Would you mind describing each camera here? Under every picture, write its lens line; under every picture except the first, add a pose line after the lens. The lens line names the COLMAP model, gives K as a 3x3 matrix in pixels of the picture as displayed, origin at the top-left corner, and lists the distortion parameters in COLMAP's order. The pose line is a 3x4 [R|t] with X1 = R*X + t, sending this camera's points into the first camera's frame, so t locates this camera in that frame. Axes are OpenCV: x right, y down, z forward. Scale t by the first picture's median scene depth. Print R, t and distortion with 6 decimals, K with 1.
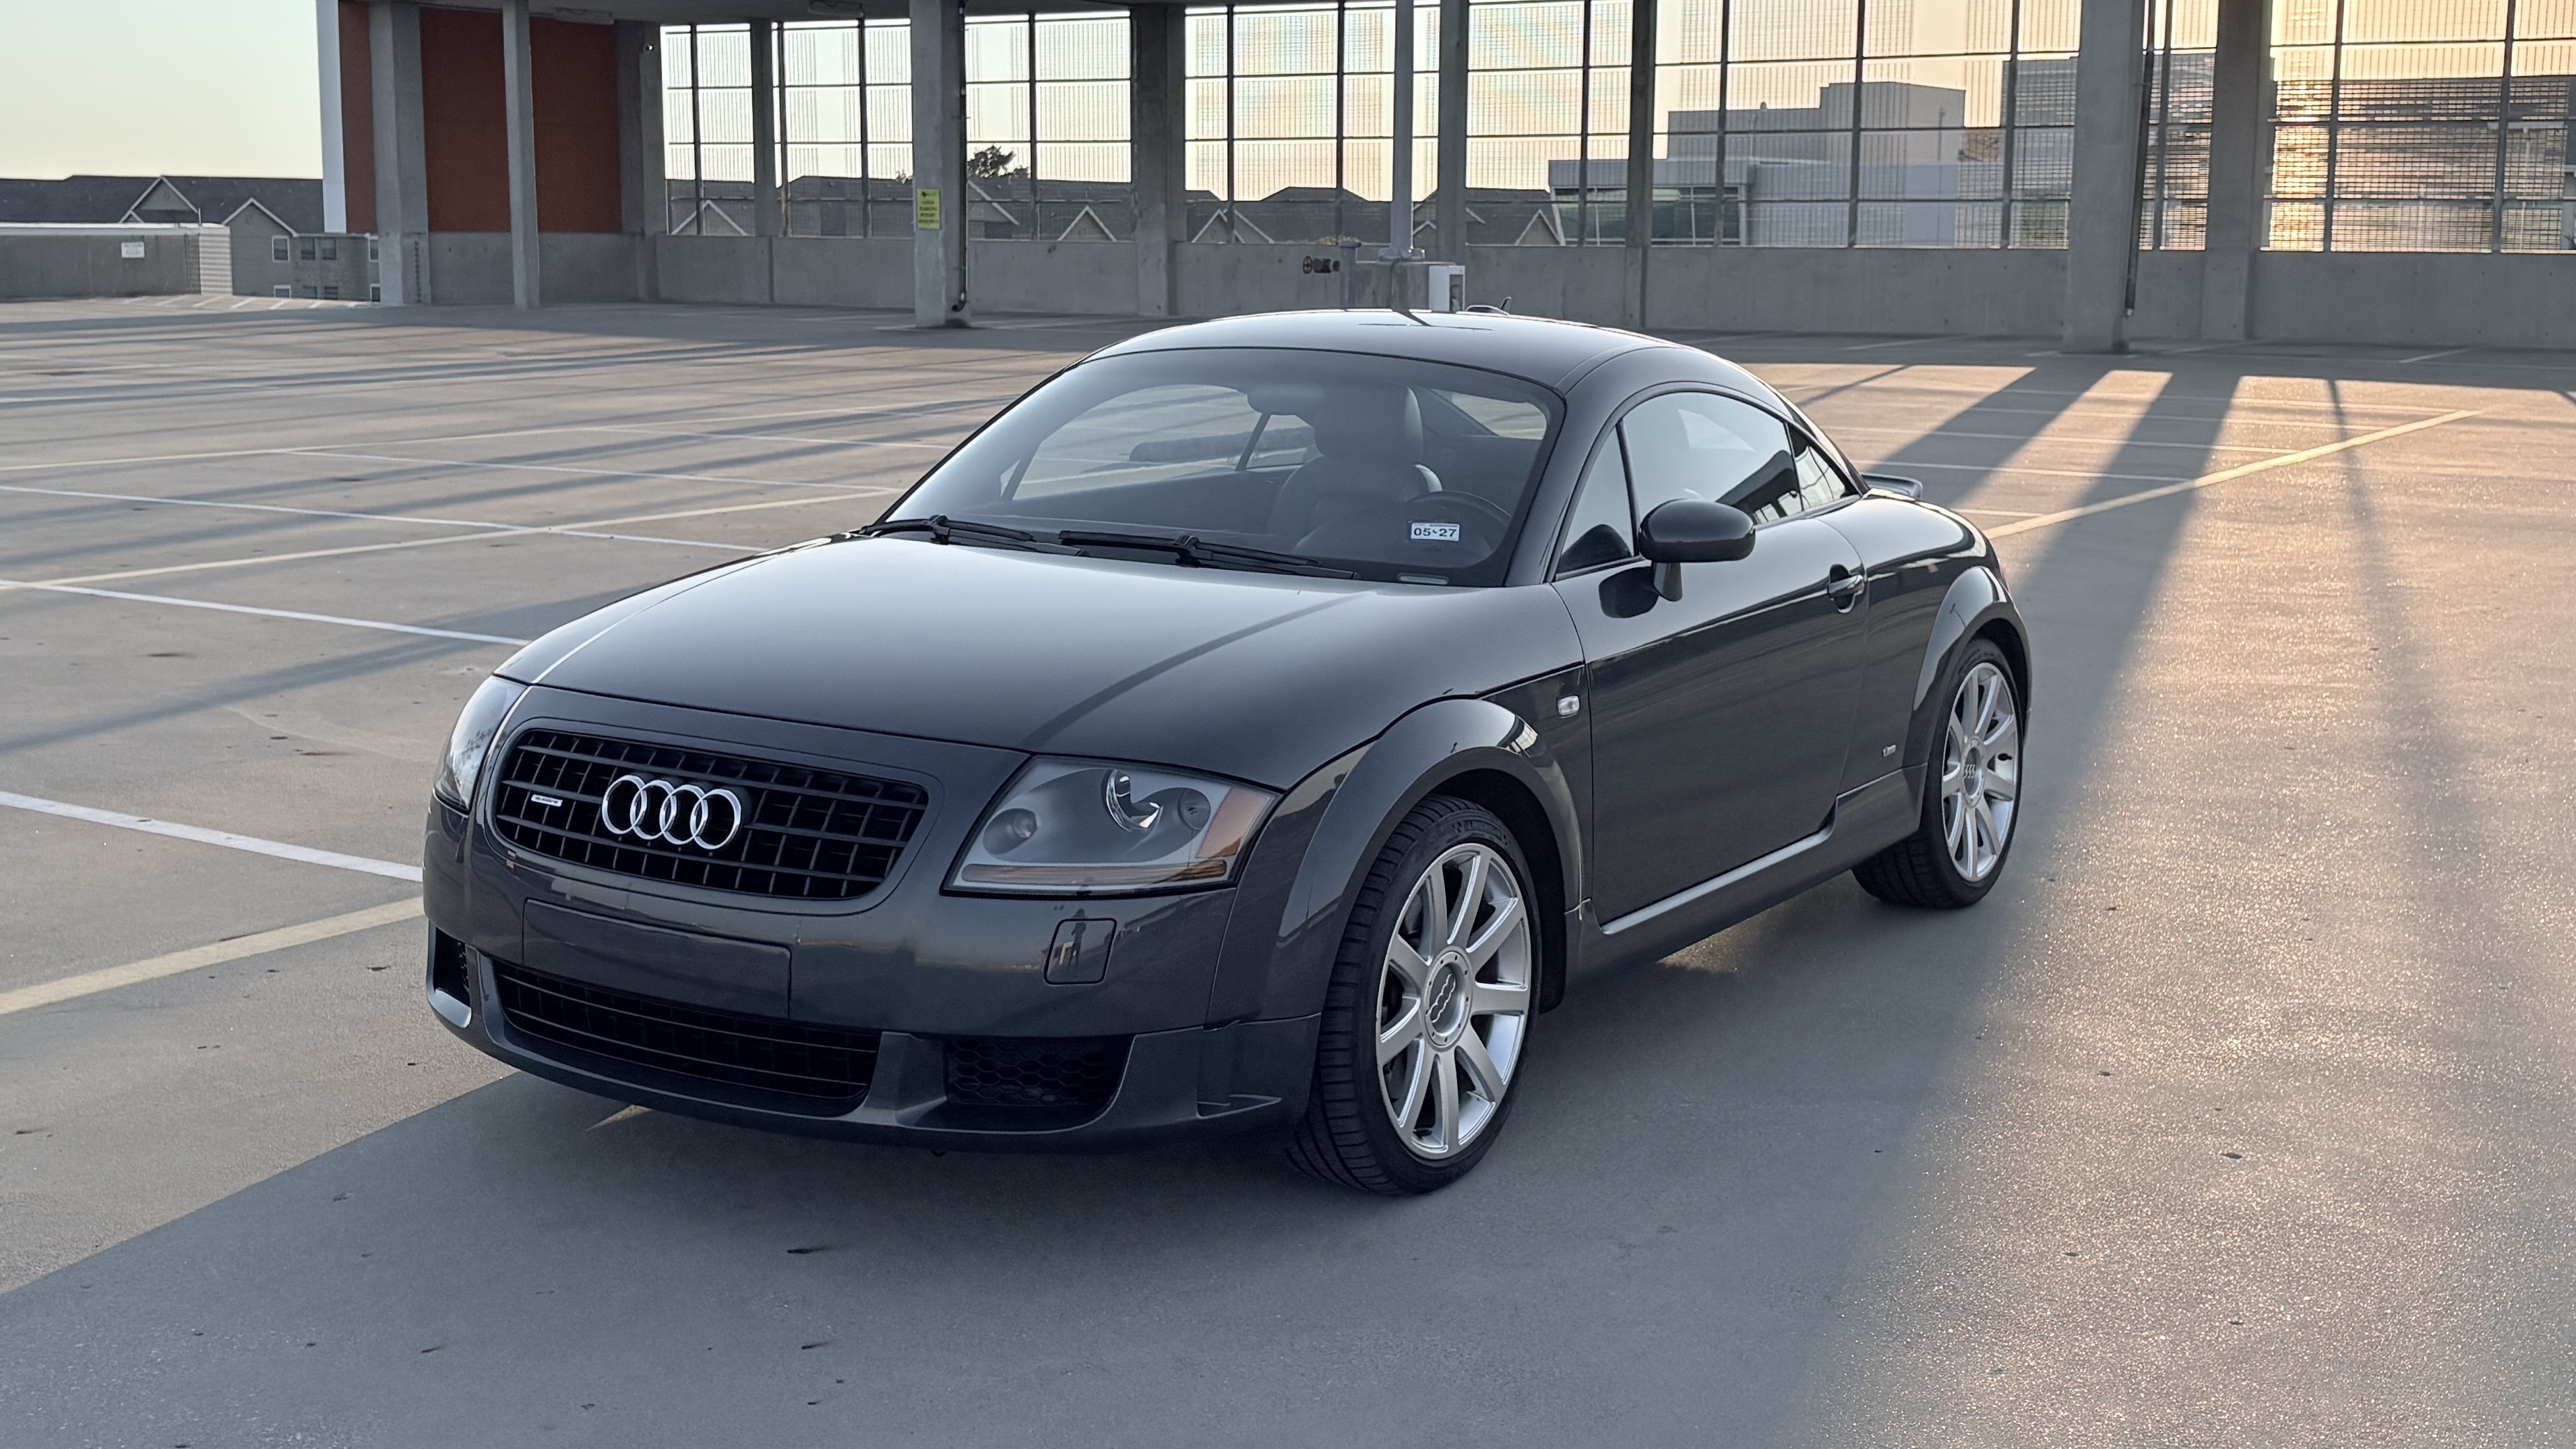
lens RADIAL K [[2795.5, 0, 1288.0], [0, 2795.5, 724.5], [0, 0, 1]] dist [0.073905, -0.180603]
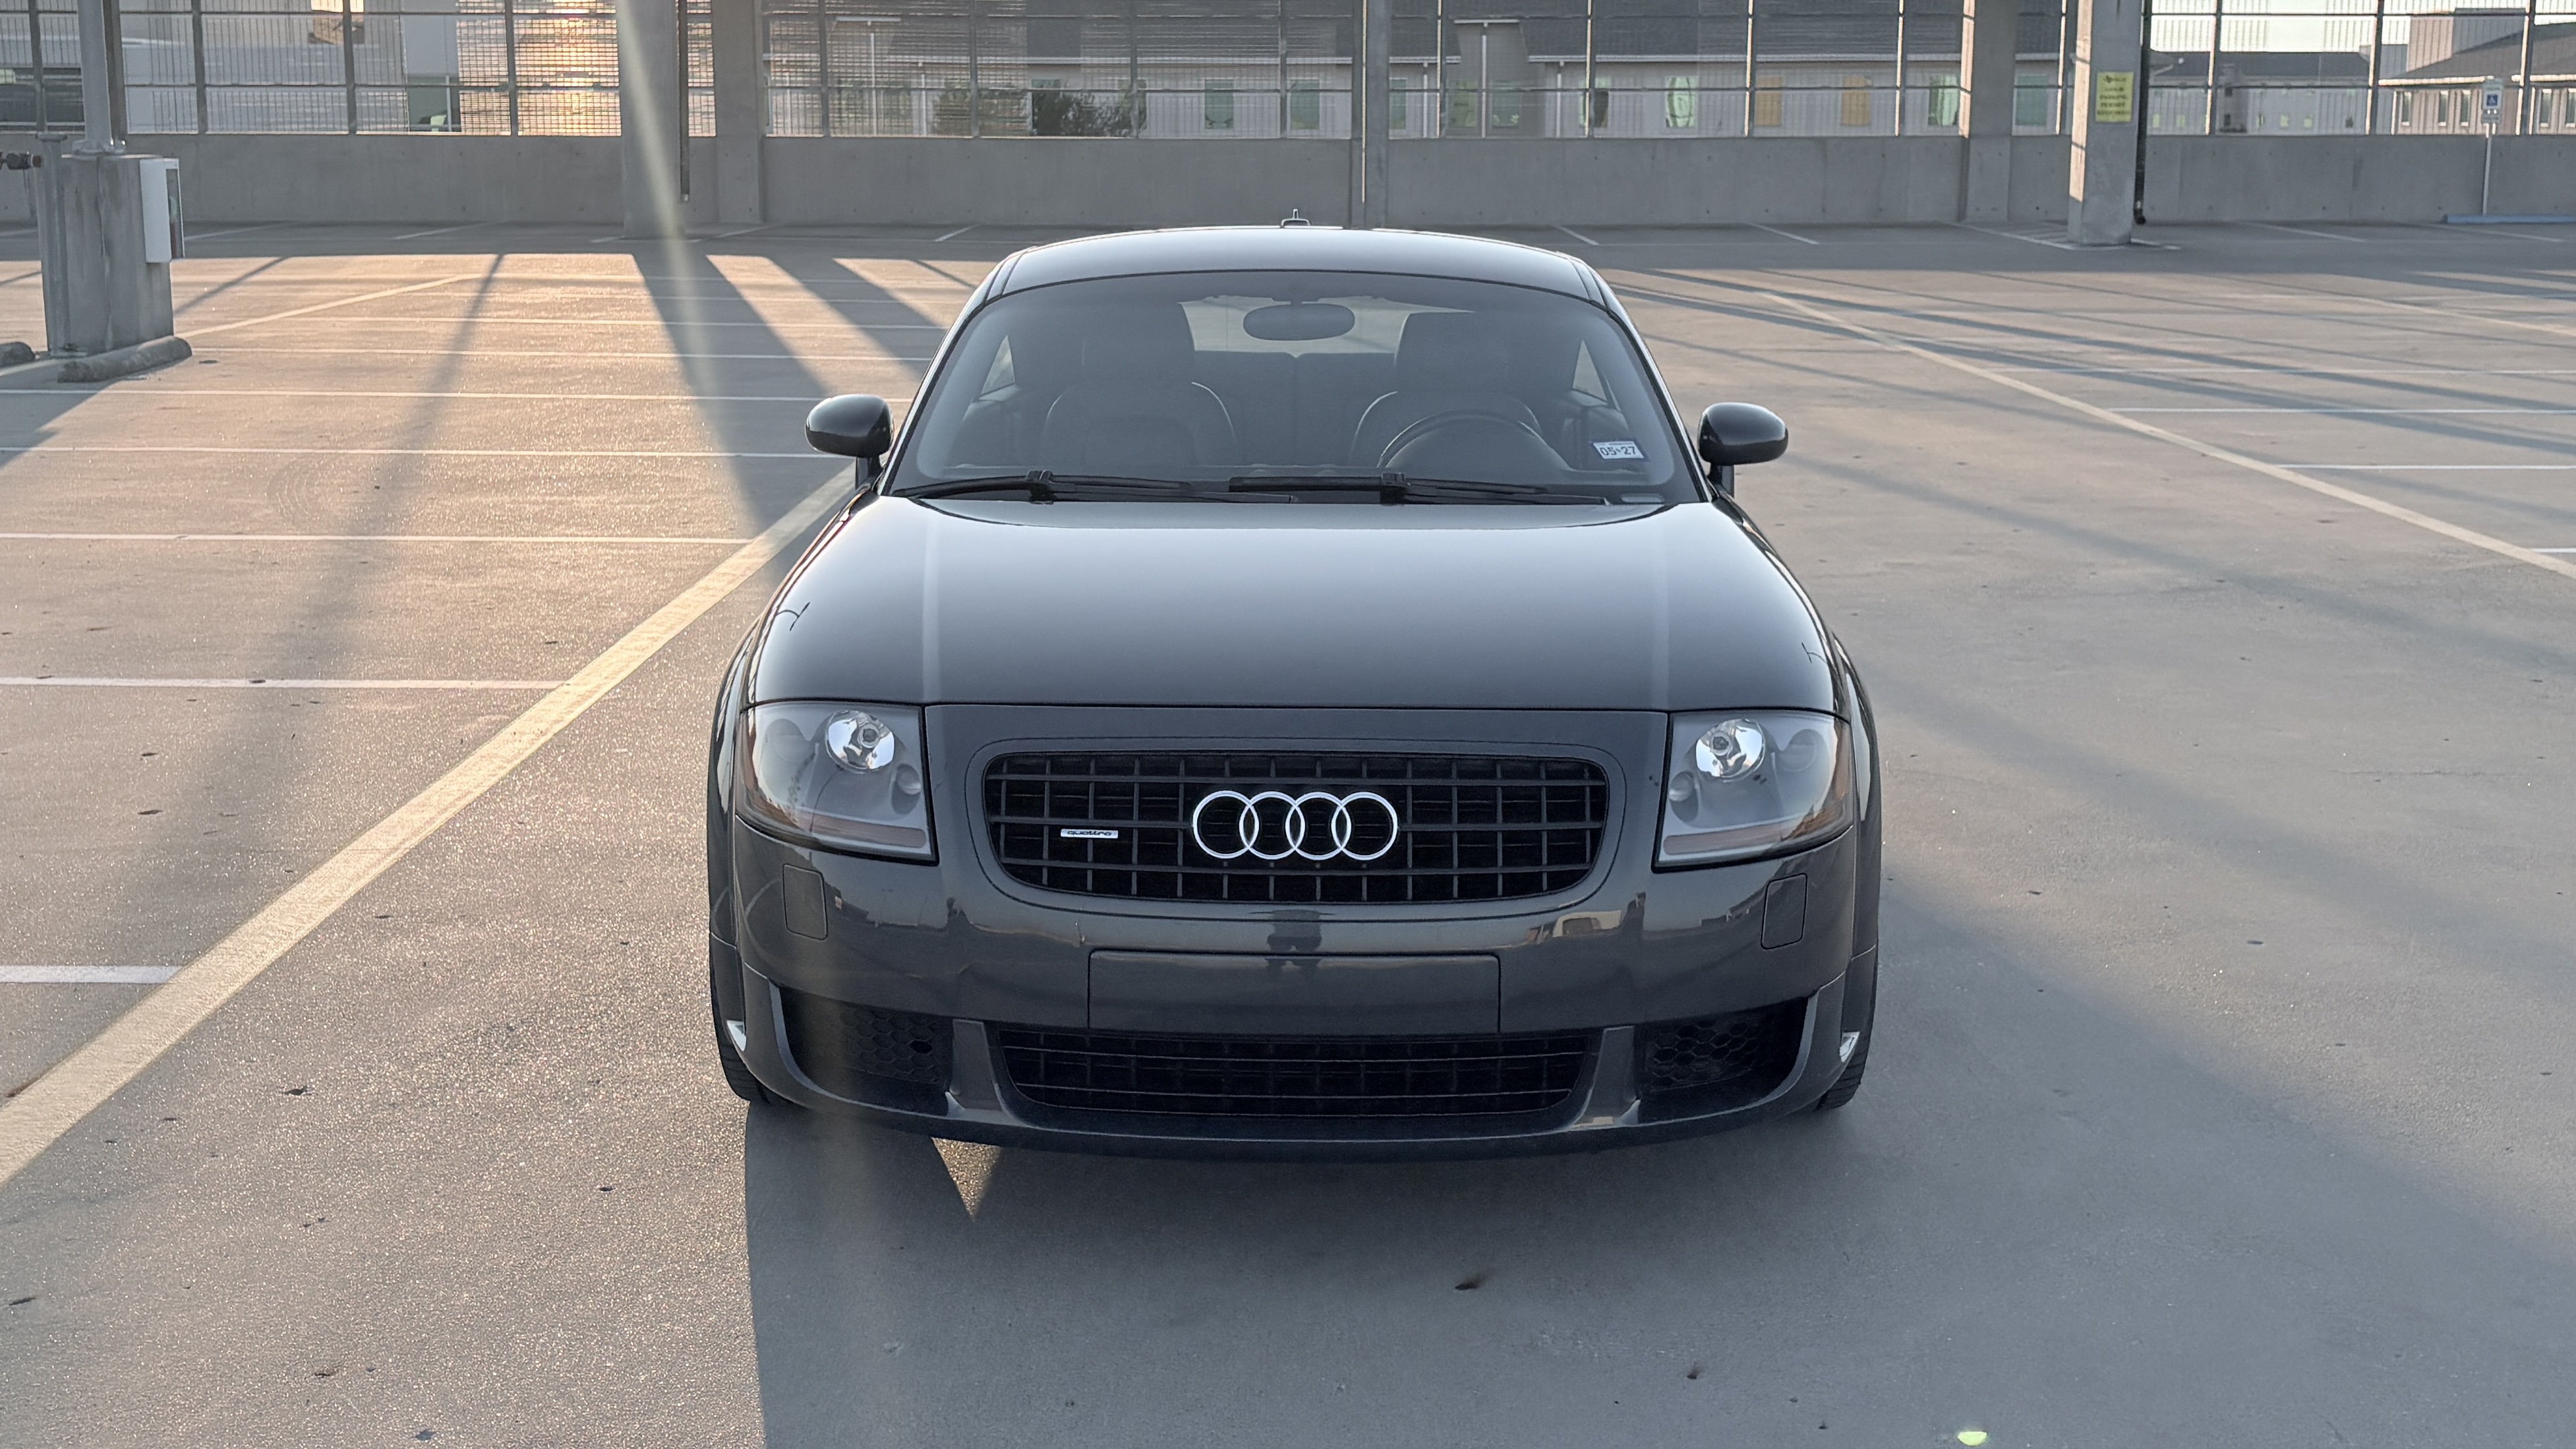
lens RADIAL K [[2768.5, 0, 1248.5], [0, 2768.5, 657.0], [0, 0, 1]] dist [0.018039, -0.018267]
pose [[0.852849, -0.101971, 0.512104, -0.660601], [0.092072, 0.994747, 0.044742, -0.060408], [-0.513976, 0.008993, 0.857757, 0.259912]]
